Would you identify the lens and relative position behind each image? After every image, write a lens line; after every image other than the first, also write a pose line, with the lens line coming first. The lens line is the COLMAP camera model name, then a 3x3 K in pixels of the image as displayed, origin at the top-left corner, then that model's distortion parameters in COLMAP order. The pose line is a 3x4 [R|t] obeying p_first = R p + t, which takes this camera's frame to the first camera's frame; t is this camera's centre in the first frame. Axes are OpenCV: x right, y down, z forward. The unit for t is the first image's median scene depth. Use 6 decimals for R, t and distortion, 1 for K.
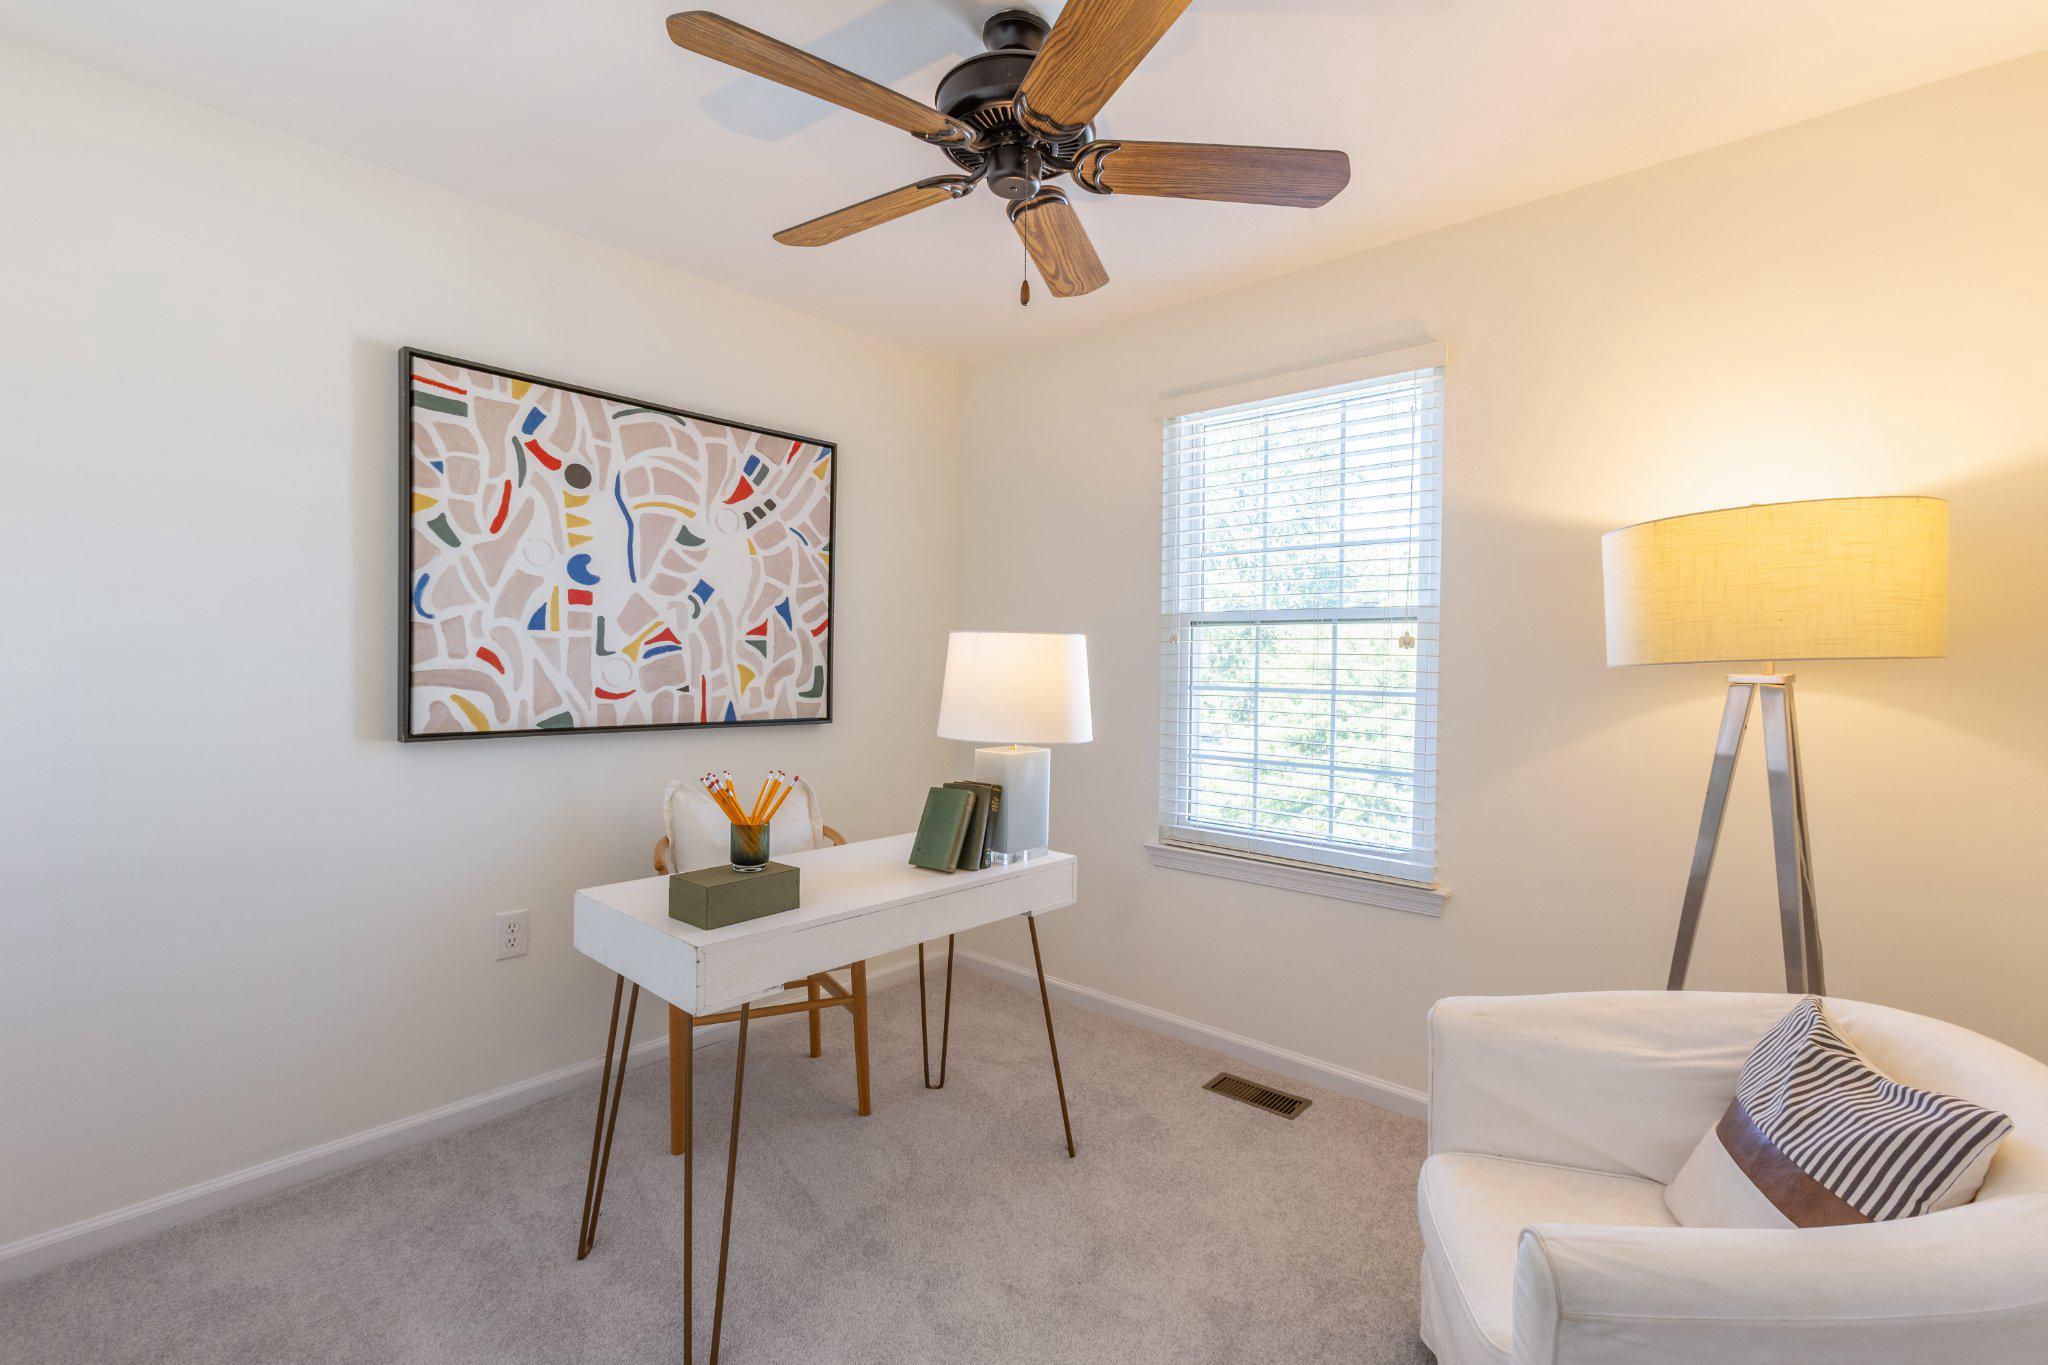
lens RADIAL K [[928.7, 0, 1024.0], [0, 928.7, 682.5], [0, 0, 1]] dist [-0.002273, -0.000427]
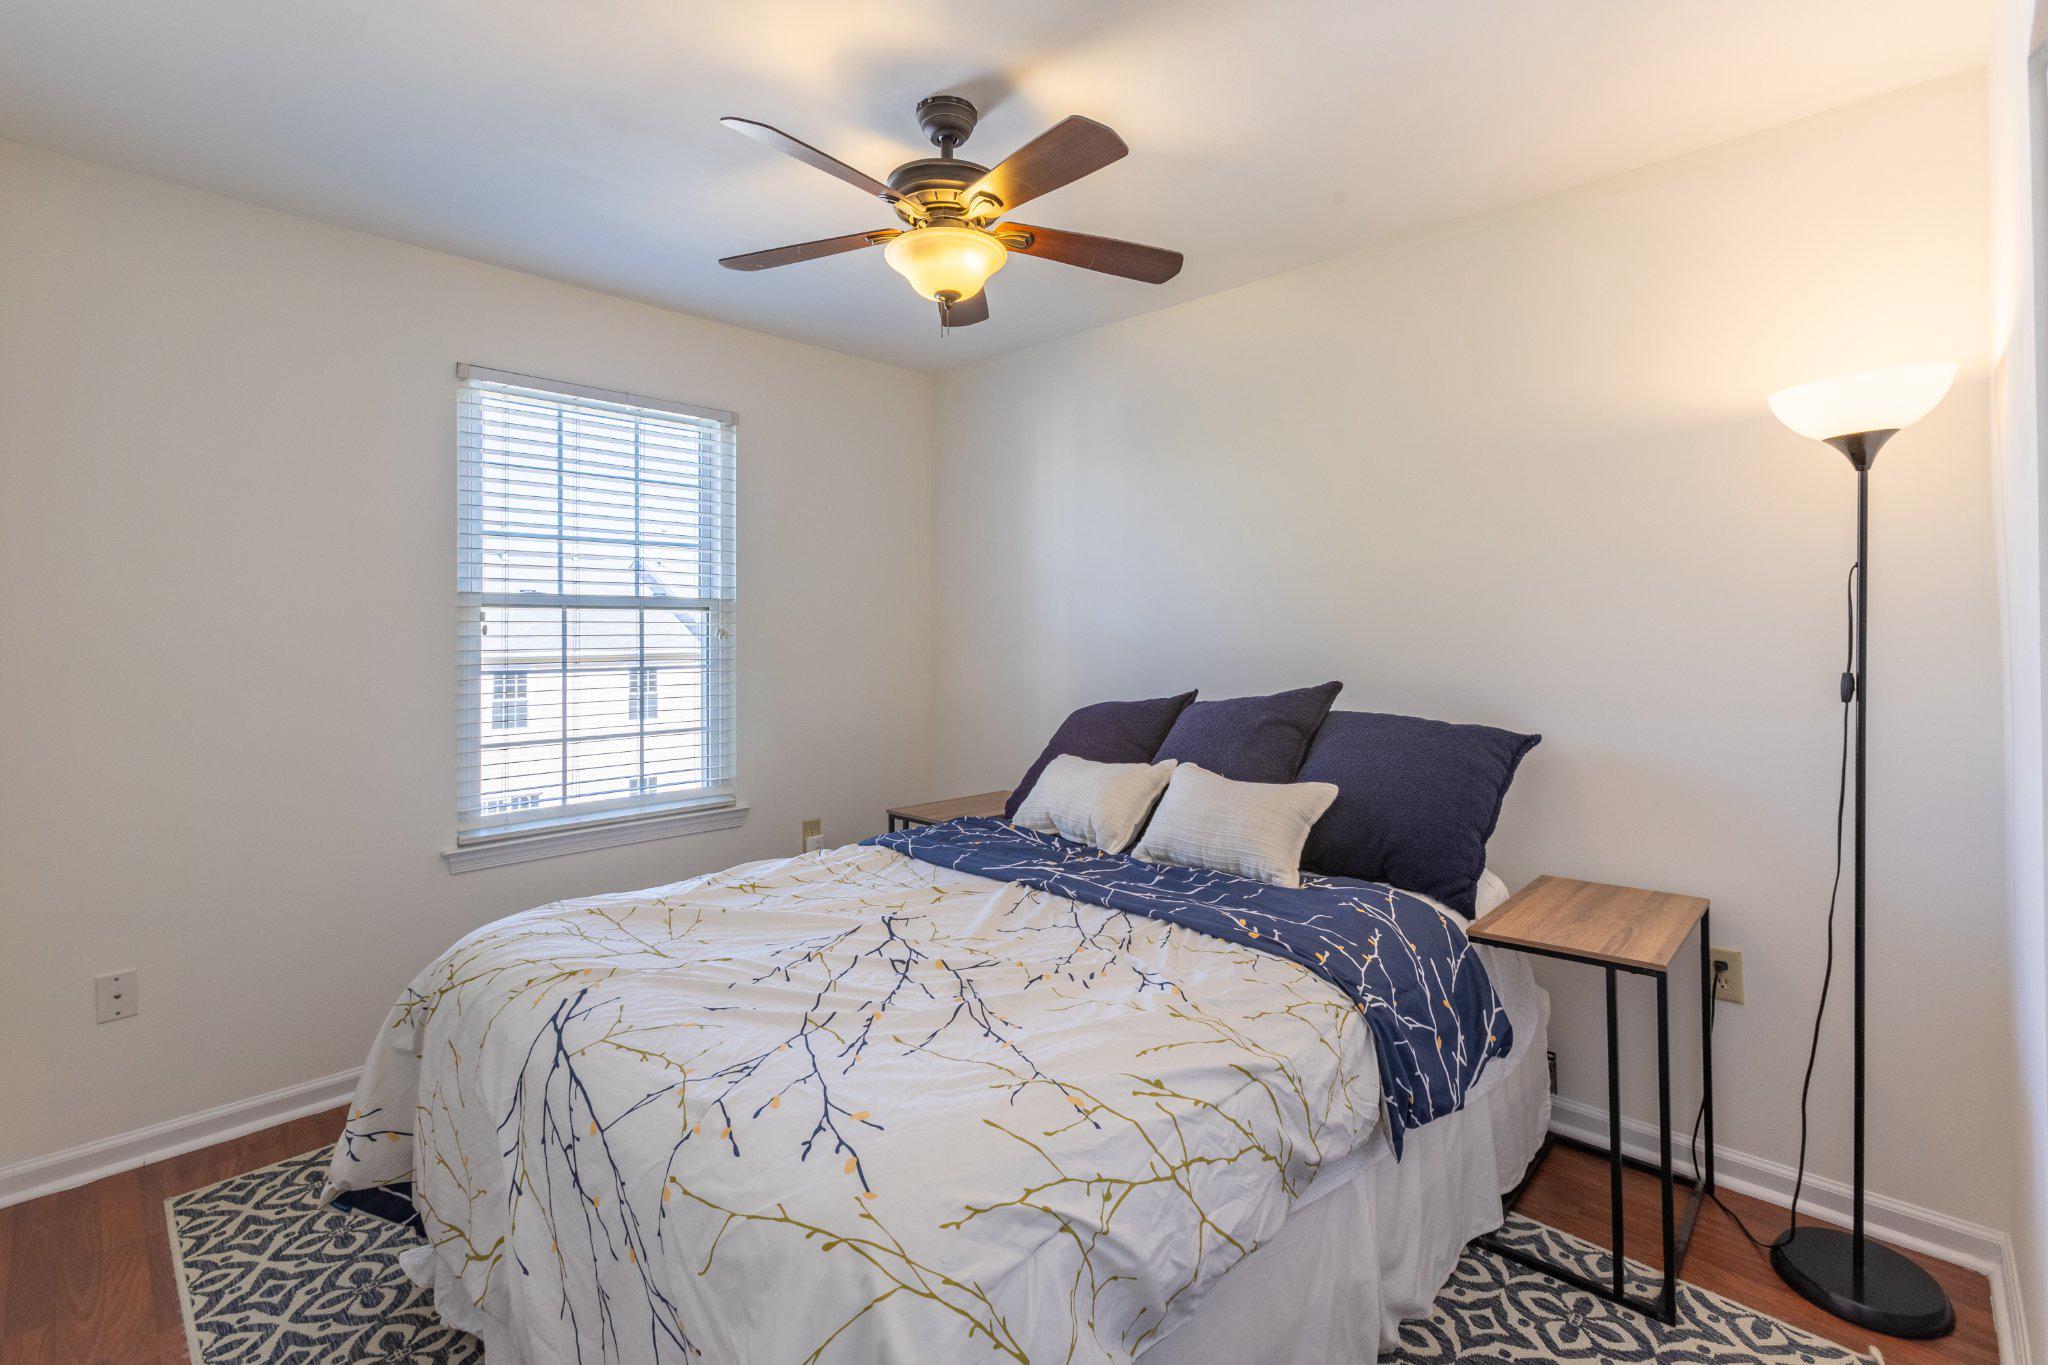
lens RADIAL K [[911.6, 0, 1029.9], [0, 911.6, 643.4], [0, 0, 1]] dist [-0.001542, -0.000209]
pose [[0.026293, -0.017799, 0.999496, -0.817469], [0.039651, 0.999073, 0.016748, -0.020258], [-0.998868, 0.039191, 0.026974, 0.477170]]
